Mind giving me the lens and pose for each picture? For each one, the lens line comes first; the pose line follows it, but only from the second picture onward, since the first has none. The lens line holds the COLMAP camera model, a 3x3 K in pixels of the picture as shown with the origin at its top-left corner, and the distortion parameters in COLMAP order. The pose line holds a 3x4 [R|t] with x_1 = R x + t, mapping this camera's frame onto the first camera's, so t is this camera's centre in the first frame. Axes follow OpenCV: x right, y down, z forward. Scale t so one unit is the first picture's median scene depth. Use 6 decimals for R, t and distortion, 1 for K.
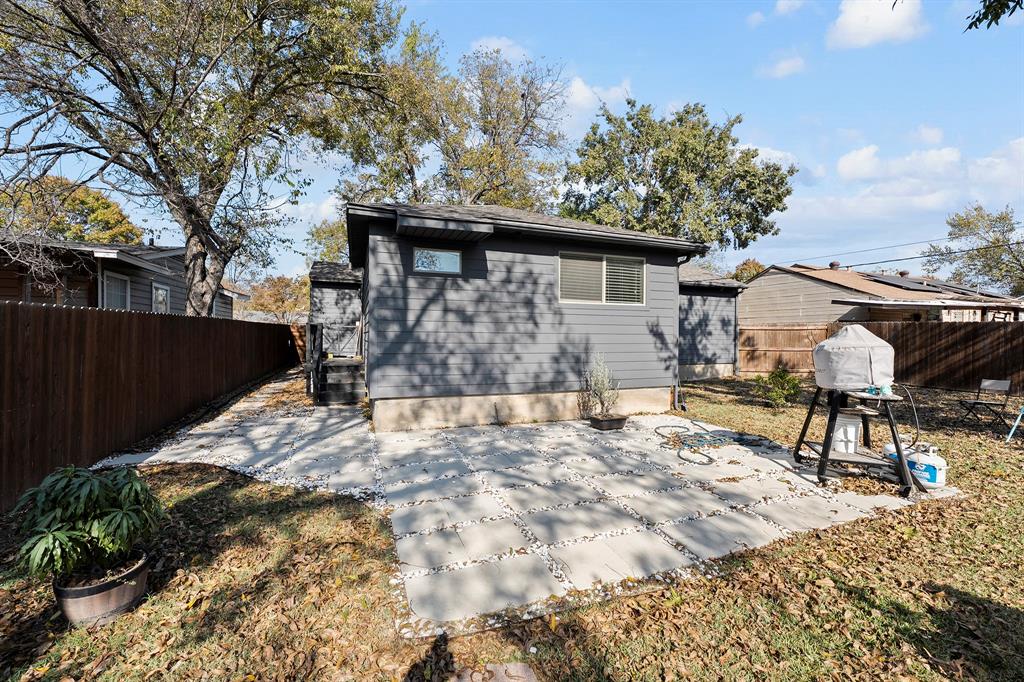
lens RADIAL K [[414.6, 0, 513.7], [0, 414.6, 325.8], [0, 0, 1]] dist [0.000825, -0.000028]
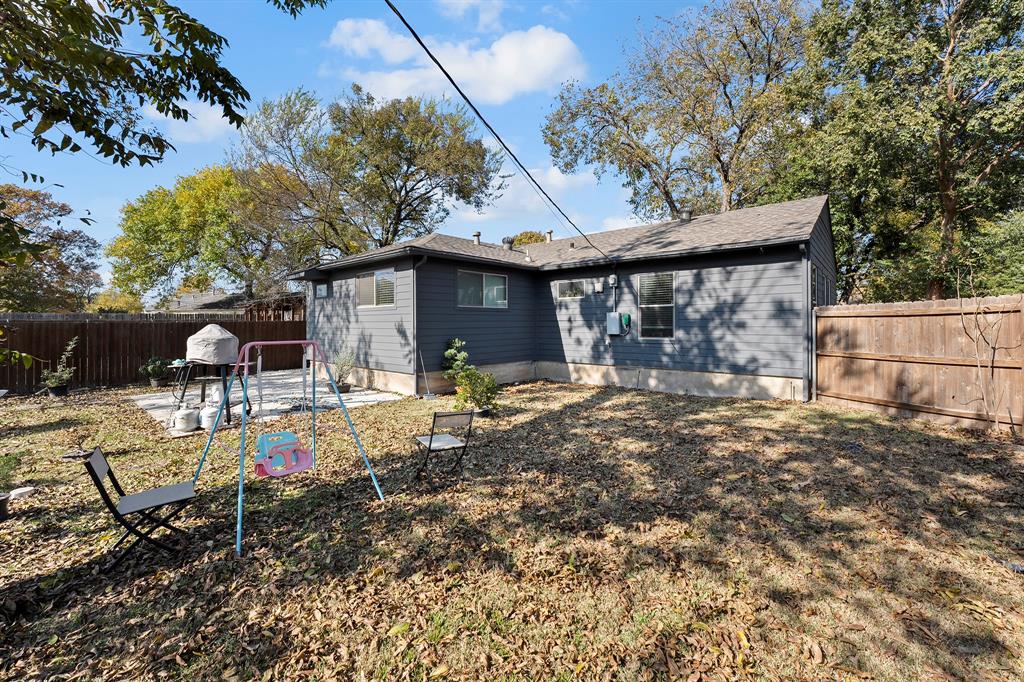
lens RADIAL K [[414.6, 0, 513.7], [0, 414.6, 325.8], [0, 0, 1]] dist [0.000825, -0.000028]
pose [[0.449237, -0.001410, -0.893411, 1.681734], [0.024036, 0.999656, 0.010509, 0.008472], [0.893089, -0.026195, 0.449117, 0.805158]]
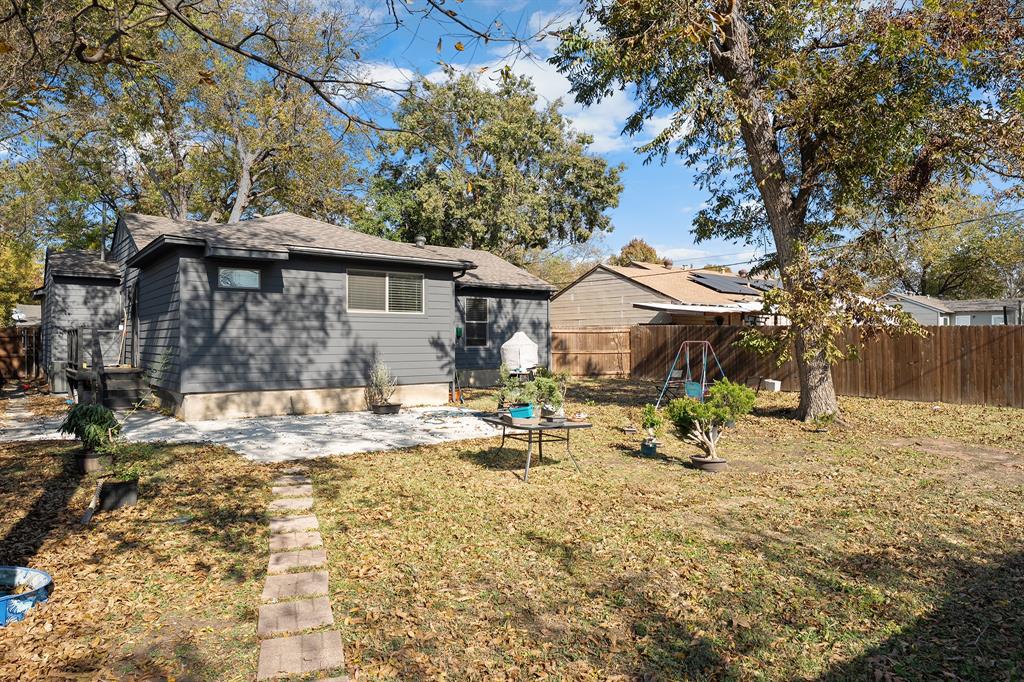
lens RADIAL K [[639.2, 0, 512.0], [0, 639.2, 341.0], [0, 0, 1]] dist [-0.000410, 0.000640]
pose [[0.957433, -0.006800, 0.288577, 0.031592], [-0.000368, 0.999693, 0.024776, -0.017977], [-0.288656, -0.023827, 0.957136, -0.861543]]
